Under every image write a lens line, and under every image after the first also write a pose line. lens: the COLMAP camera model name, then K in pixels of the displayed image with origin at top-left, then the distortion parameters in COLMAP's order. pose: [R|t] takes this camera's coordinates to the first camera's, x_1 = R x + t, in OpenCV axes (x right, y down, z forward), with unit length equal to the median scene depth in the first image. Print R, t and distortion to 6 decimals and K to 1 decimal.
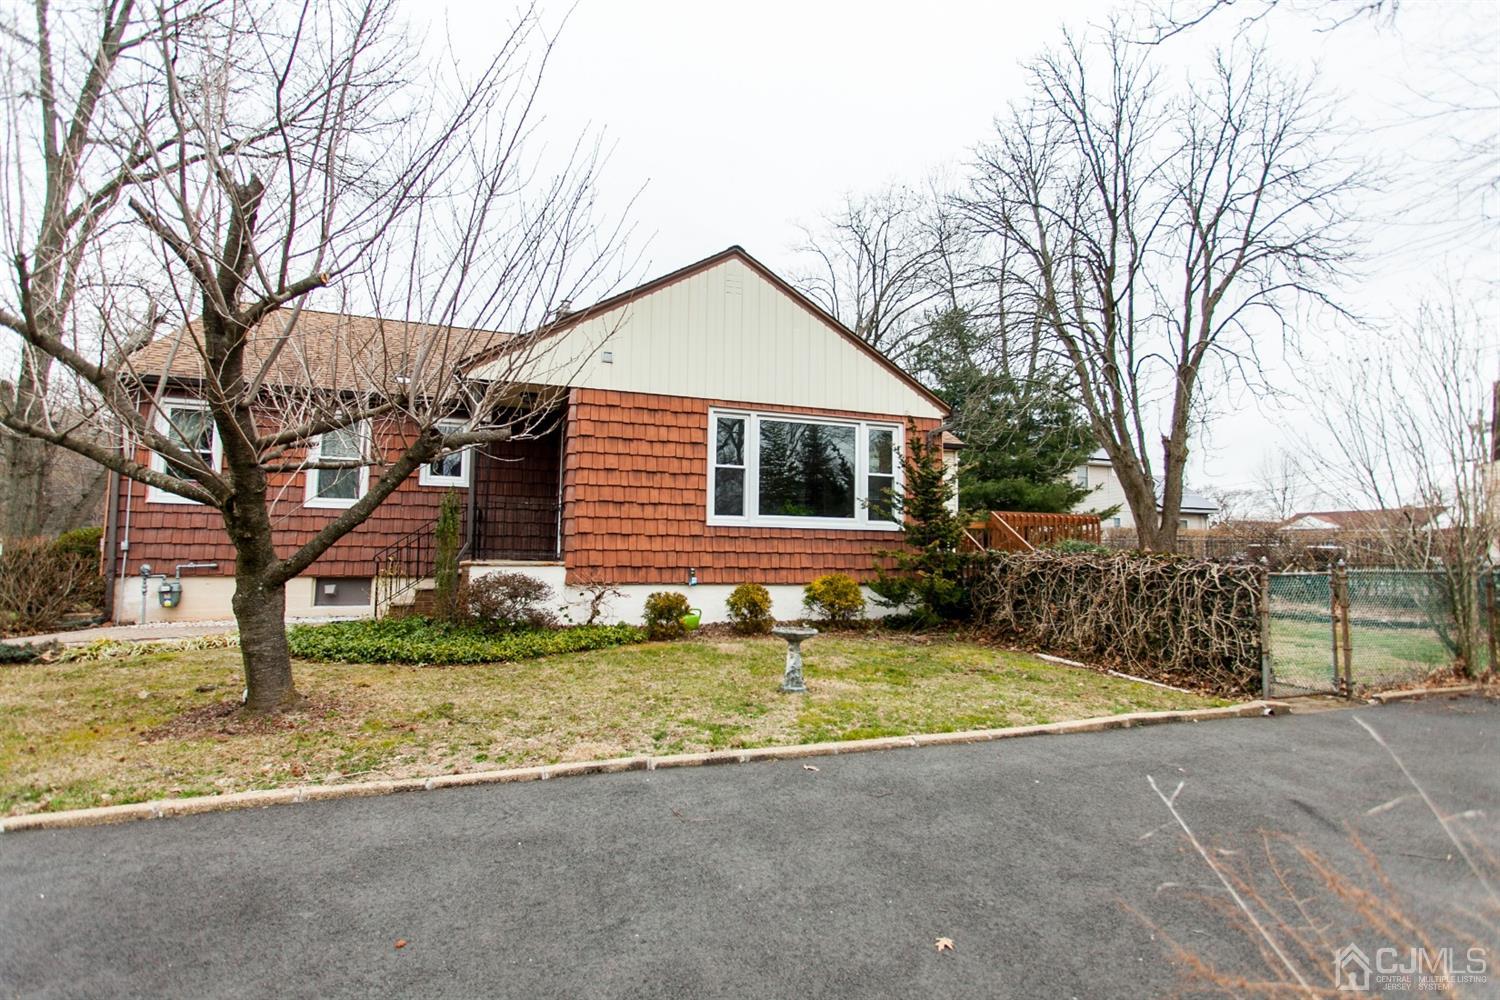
lens RADIAL K [[715.6, 0, 718.6], [0, 715.6, 494.9], [0, 0, 1]] dist [-0.001566, -0.000031]
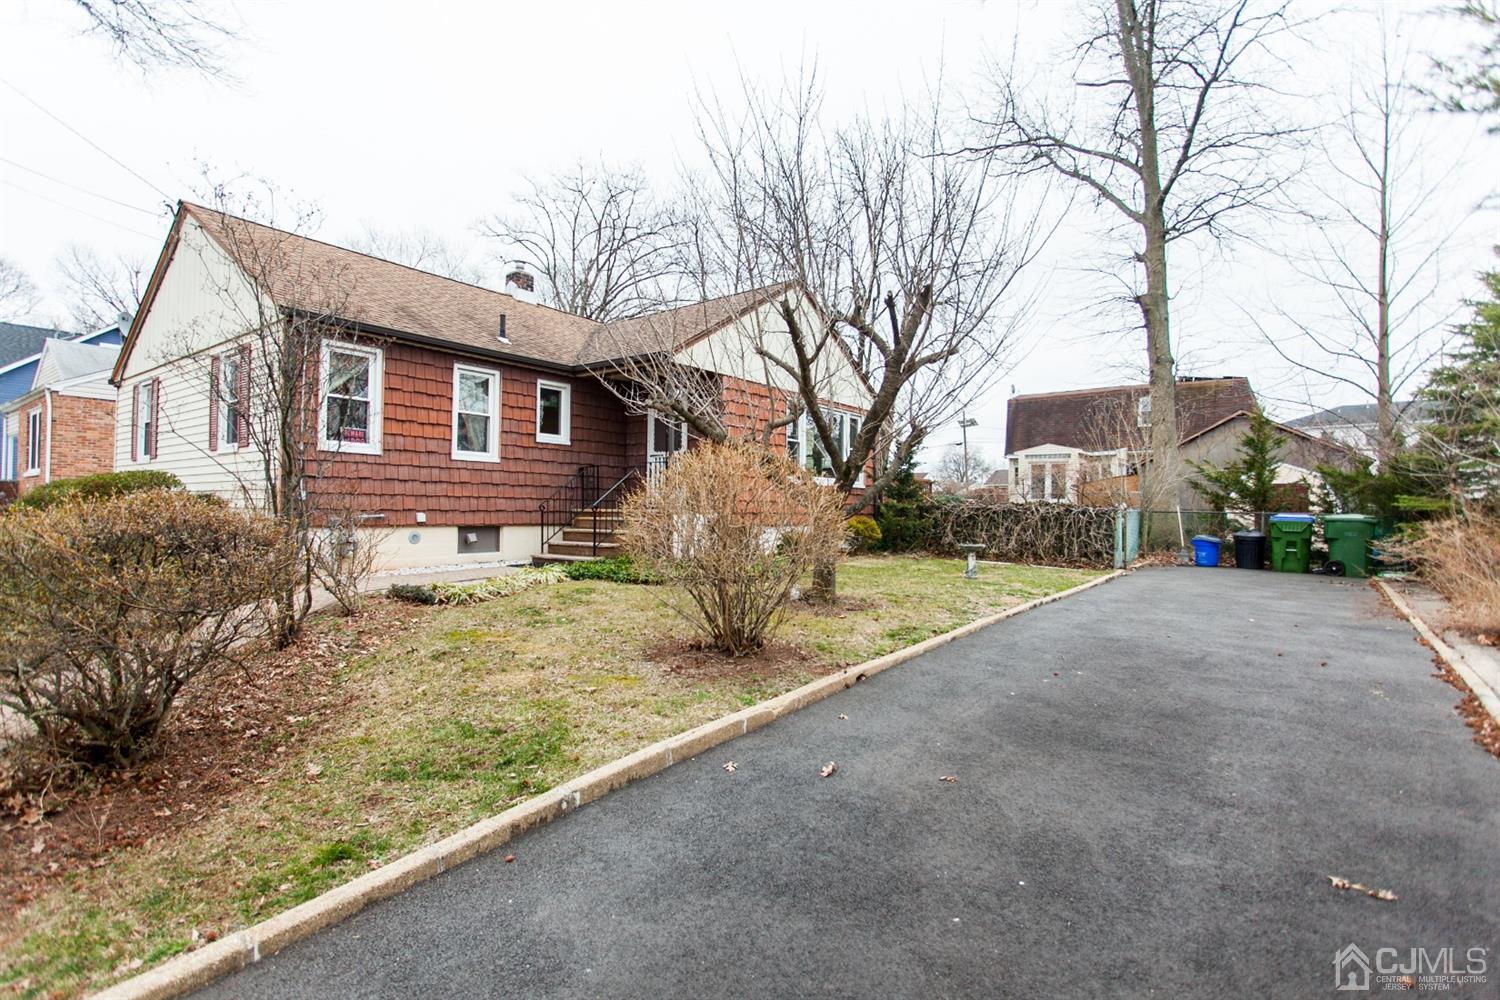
lens RADIAL K [[715.6, 0, 718.6], [0, 715.6, 494.9], [0, 0, 1]] dist [-0.001566, -0.000031]
pose [[0.830949, 0.007551, 0.556297, -0.869254], [-0.042713, 0.997823, 0.050257, 0.000430], [-0.554706, -0.065523, 0.829462, -0.077796]]
